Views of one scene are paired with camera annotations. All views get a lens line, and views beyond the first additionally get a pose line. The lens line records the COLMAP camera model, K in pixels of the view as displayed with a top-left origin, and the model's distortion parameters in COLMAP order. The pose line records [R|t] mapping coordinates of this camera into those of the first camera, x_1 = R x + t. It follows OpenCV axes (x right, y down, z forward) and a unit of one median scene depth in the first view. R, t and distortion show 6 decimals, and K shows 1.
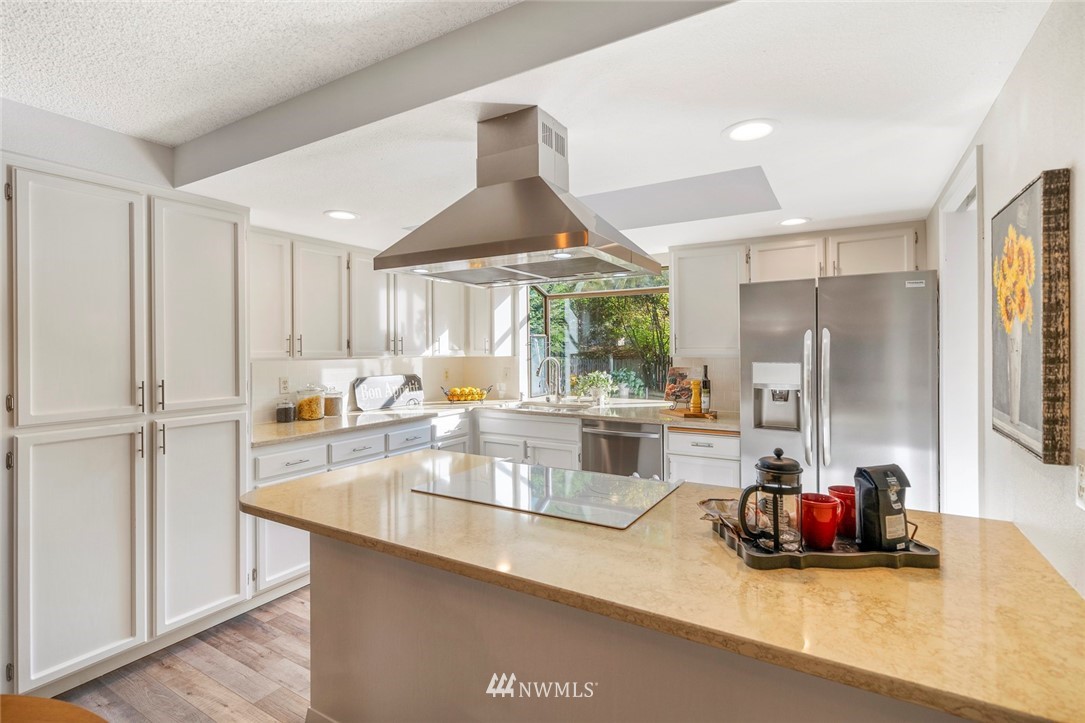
lens RADIAL K [[506.1, 0, 544.2], [0, 506.1, 344.0], [0, 0, 1]] dist [-0.000208, 0.000033]
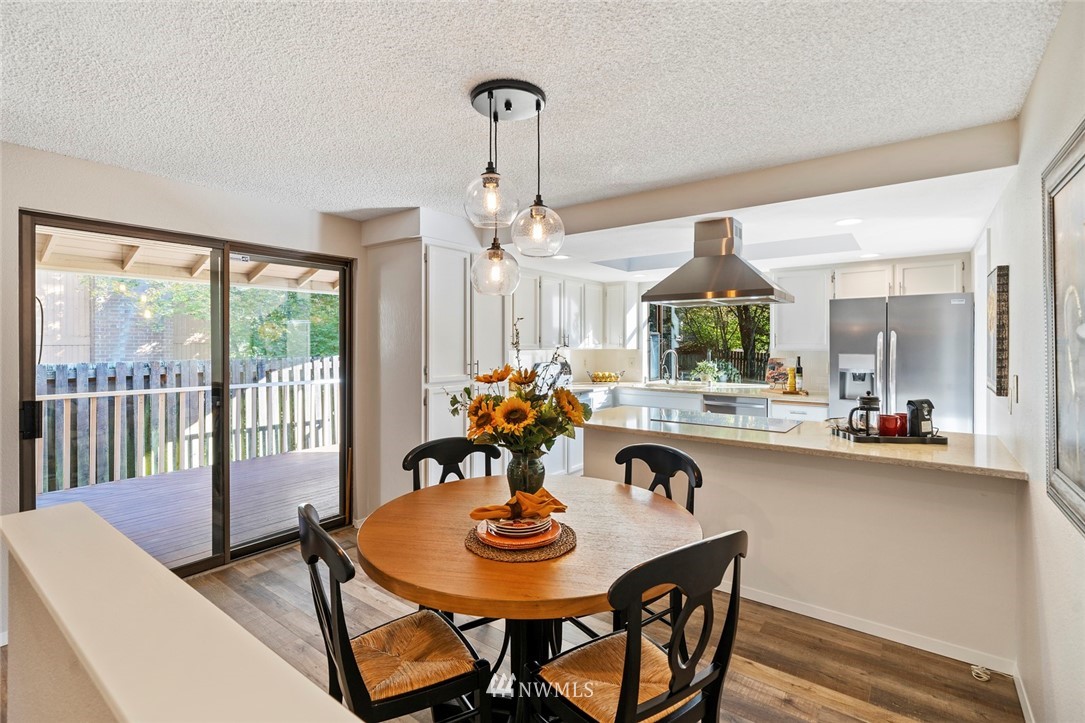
lens RADIAL K [[497.2, 0, 541.1], [0, 497.2, 342.2], [0, 0, 1]] dist [0.001741, 0.000228]
pose [[0.994065, 0.005528, -0.108645, -0.221695], [-0.004811, 0.999965, 0.006857, -0.002180], [0.108679, -0.006293, 0.994057, -0.400952]]
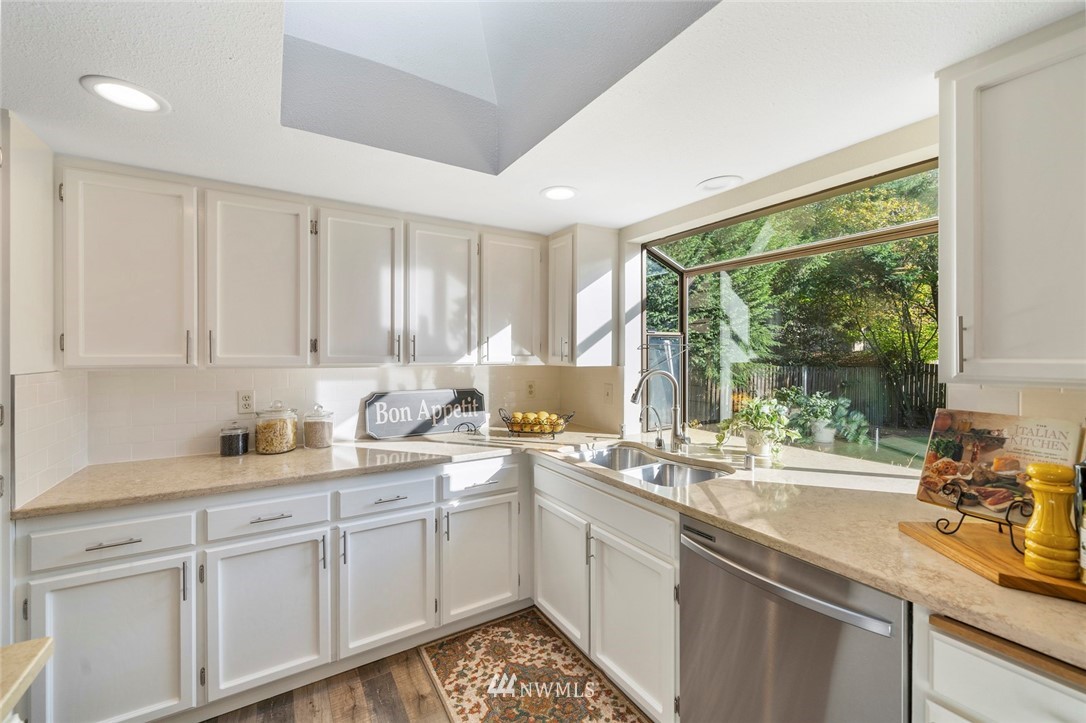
lens RADIAL K [[437.5, 0, 541.6], [0, 437.5, 352.6], [0, 0, 1]] dist [-0.000883, 0.000032]
pose [[0.886733, 0.007485, -0.462222, 0.145067], [-0.003284, 0.999946, 0.009893, 0.002881], [0.462271, -0.007254, 0.886709, 0.608851]]
